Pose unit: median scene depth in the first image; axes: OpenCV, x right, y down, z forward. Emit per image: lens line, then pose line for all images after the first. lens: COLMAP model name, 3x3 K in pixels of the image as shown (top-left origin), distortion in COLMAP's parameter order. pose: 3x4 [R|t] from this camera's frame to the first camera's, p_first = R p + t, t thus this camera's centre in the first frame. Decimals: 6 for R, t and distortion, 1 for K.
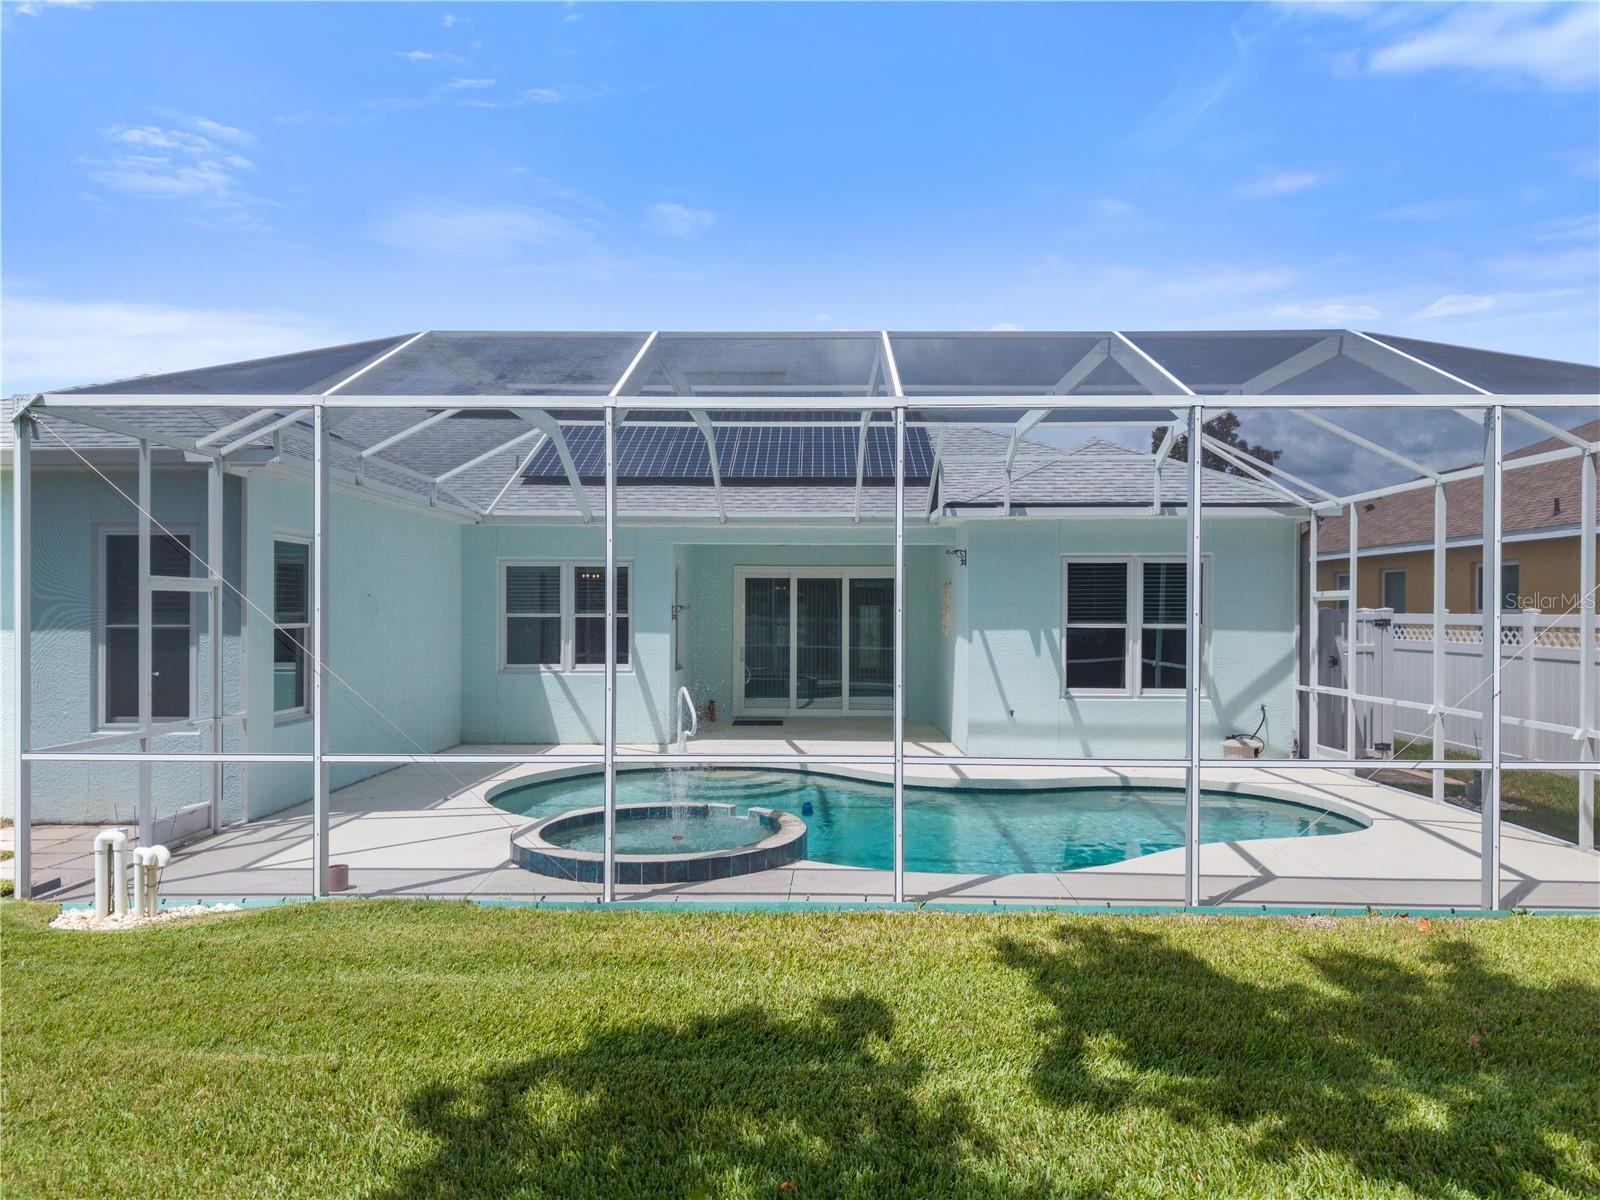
lens RADIAL K [[1073.2, 0, 798.3], [0, 1073.2, 605.6], [0, 0, 1]] dist [0.024463, -0.023969]
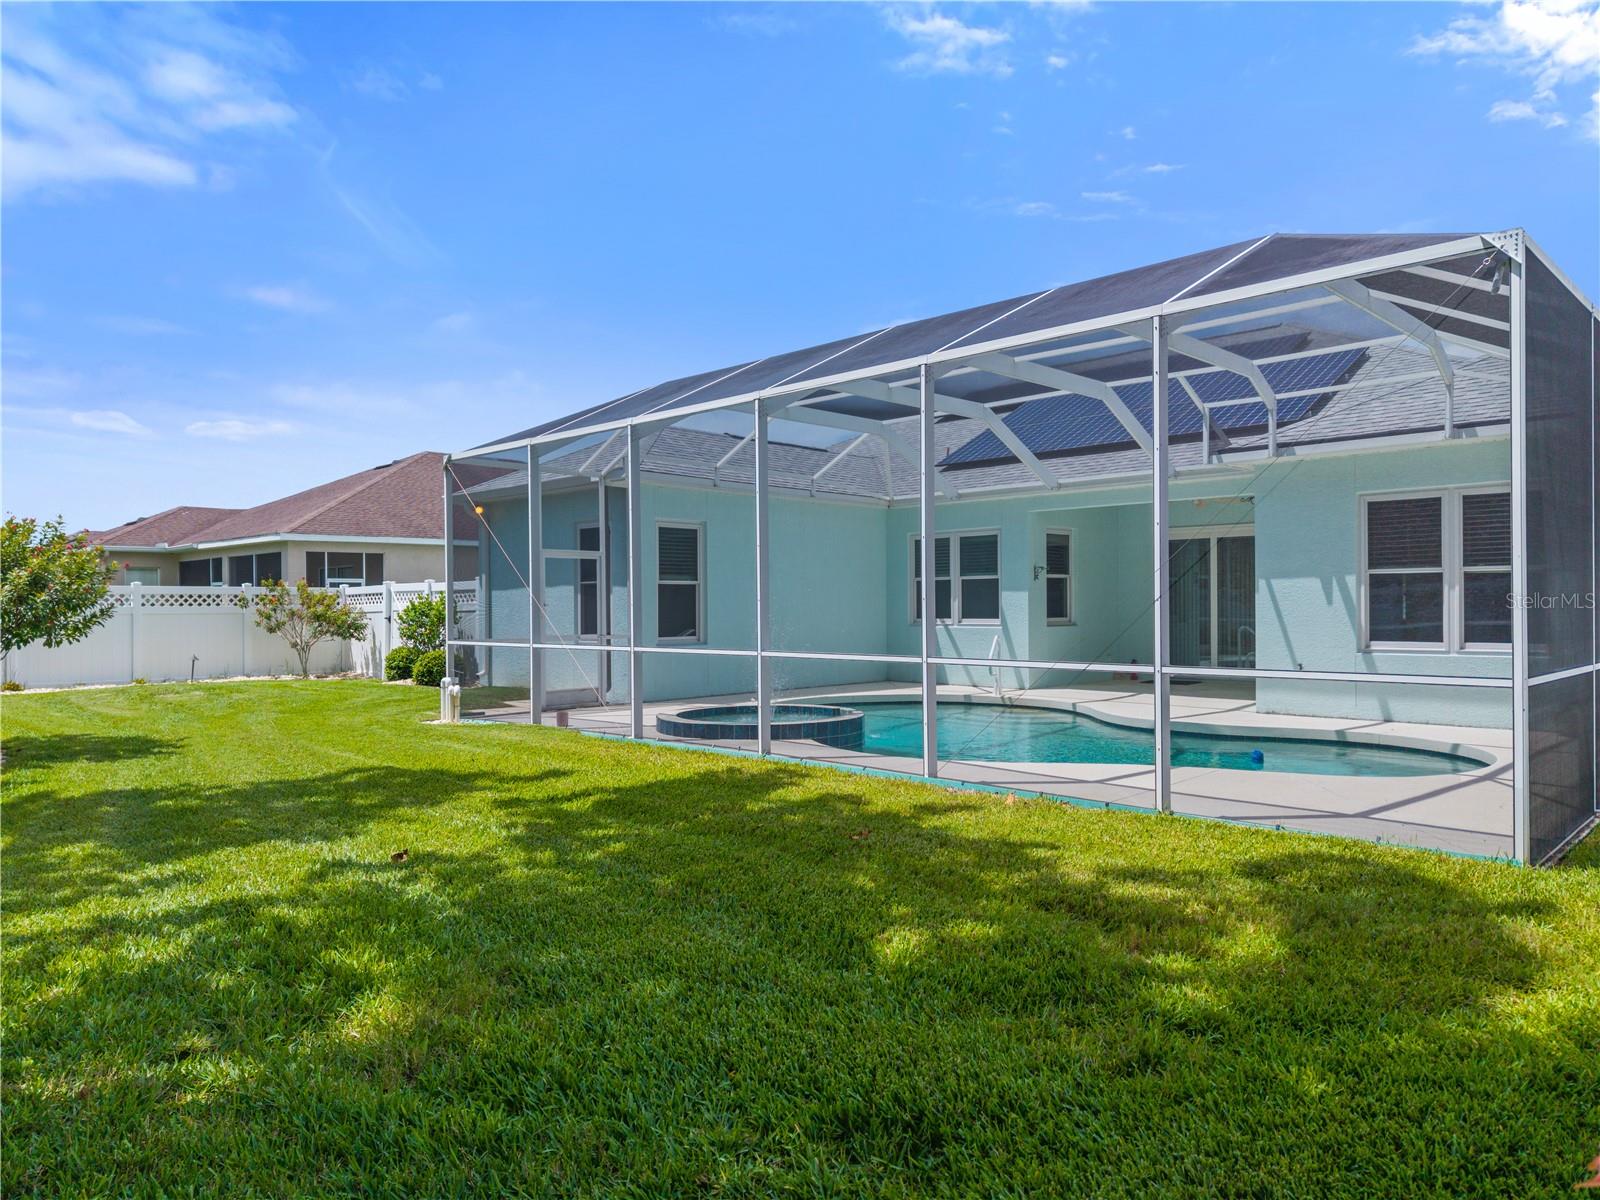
lens RADIAL K [[1073.2, 0, 791.8], [0, 1073.2, 603.6], [0, 0, 1]] dist [0.024463, -0.023969]
pose [[0.725846, -0.009075, -0.687798, 0.522515], [0.013028, 0.999915, 0.000554, 0.038462], [0.687734, -0.009363, 0.725902, 0.010342]]
